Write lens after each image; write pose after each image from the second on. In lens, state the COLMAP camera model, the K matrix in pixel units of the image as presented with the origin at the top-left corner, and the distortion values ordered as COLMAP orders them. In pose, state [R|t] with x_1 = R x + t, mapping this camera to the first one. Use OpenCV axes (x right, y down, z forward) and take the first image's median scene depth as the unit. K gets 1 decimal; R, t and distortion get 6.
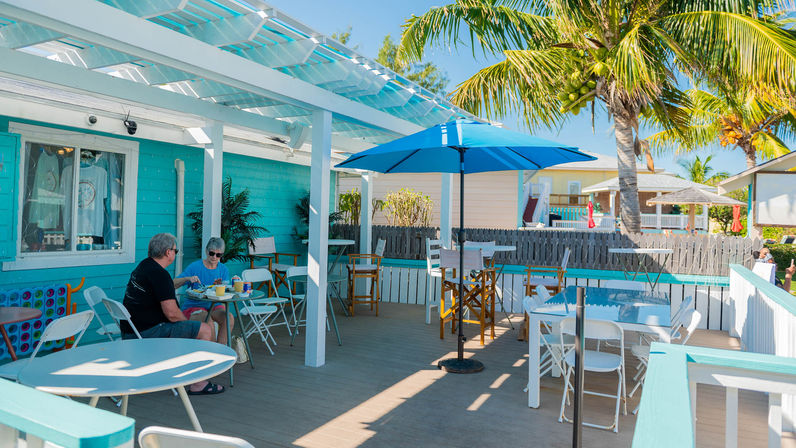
lens RADIAL K [[540.2, 0, 398.9], [0, 540.2, 212.1], [0, 0, 1]] dist [-0.003568, -0.000801]
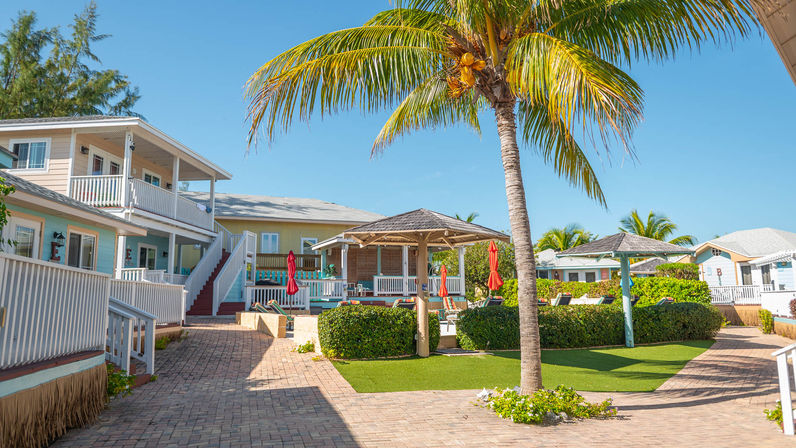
lens RADIAL K [[540.2, 0, 398.9], [0, 540.2, 212.1], [0, 0, 1]] dist [-0.003568, -0.000801]
pose [[0.931846, 0.027936, 0.361778, 0.203011], [0.027464, 0.988742, -0.147090, 0.026148], [-0.361814, 0.147001, 0.920588, 0.311066]]
